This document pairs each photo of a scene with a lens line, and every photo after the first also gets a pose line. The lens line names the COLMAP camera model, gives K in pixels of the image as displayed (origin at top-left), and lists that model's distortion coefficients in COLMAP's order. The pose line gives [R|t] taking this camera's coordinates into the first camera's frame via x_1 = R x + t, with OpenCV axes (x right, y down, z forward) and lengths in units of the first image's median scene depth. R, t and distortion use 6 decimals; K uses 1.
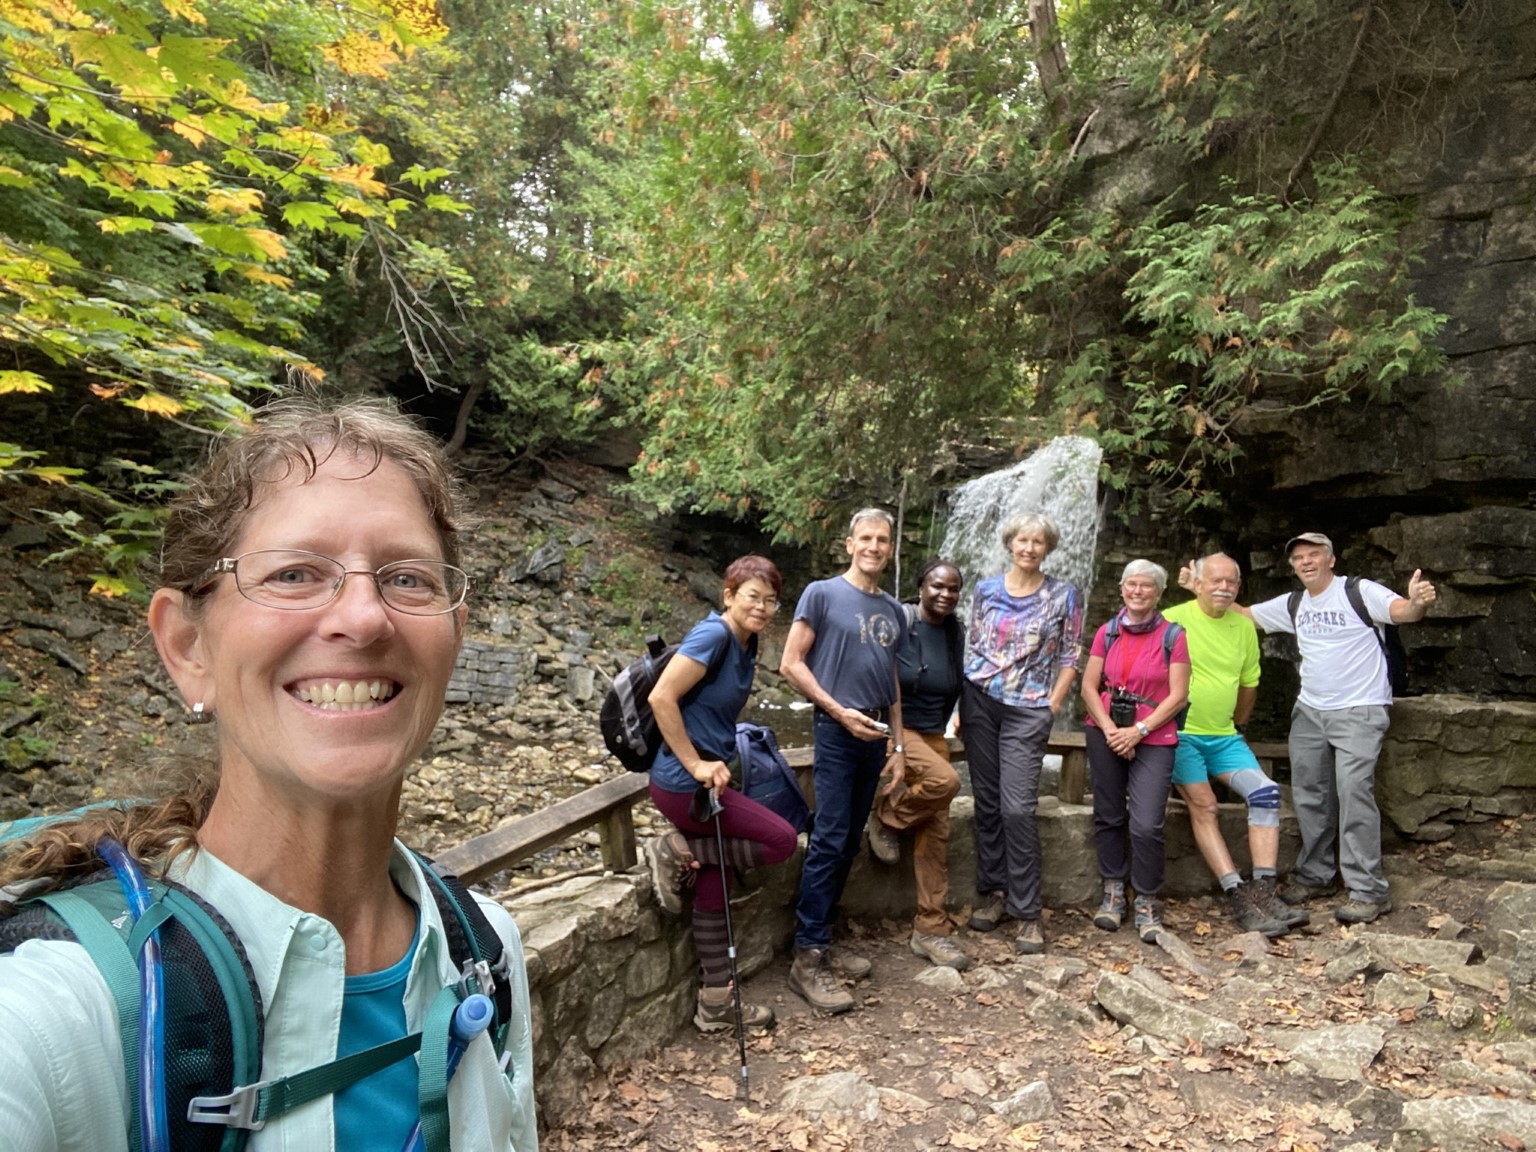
lens RADIAL K [[1039.8, 0, 765.7], [0, 1039.8, 585.3], [0, 0, 1]] dist [0.000551, 0.000061]
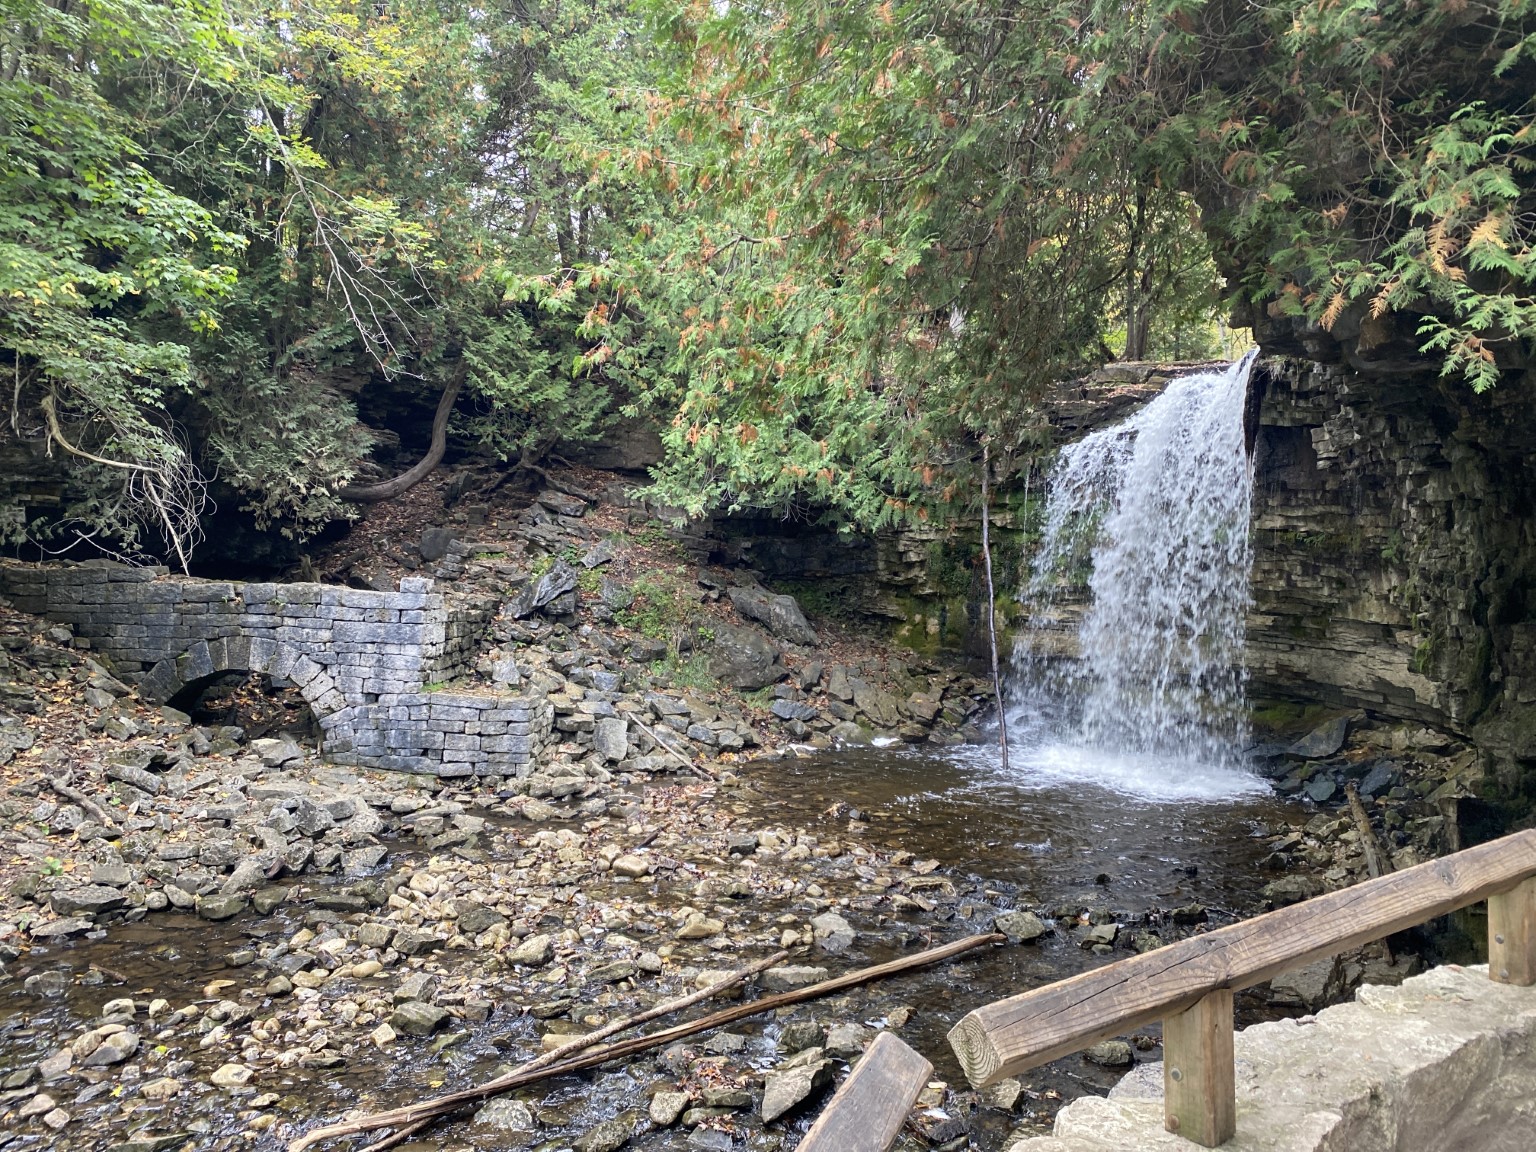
lens RADIAL K [[1148.8, 0, 768.0], [0, 1148.8, 576.0], [0, 0, 1]] dist [0.061695, -0.253515]
pose [[0.995824, -0.087287, -0.026759, -0.025463], [0.086691, 0.995977, -0.022686, 0.001272], [0.028632, 0.020271, 0.999384, 0.127949]]
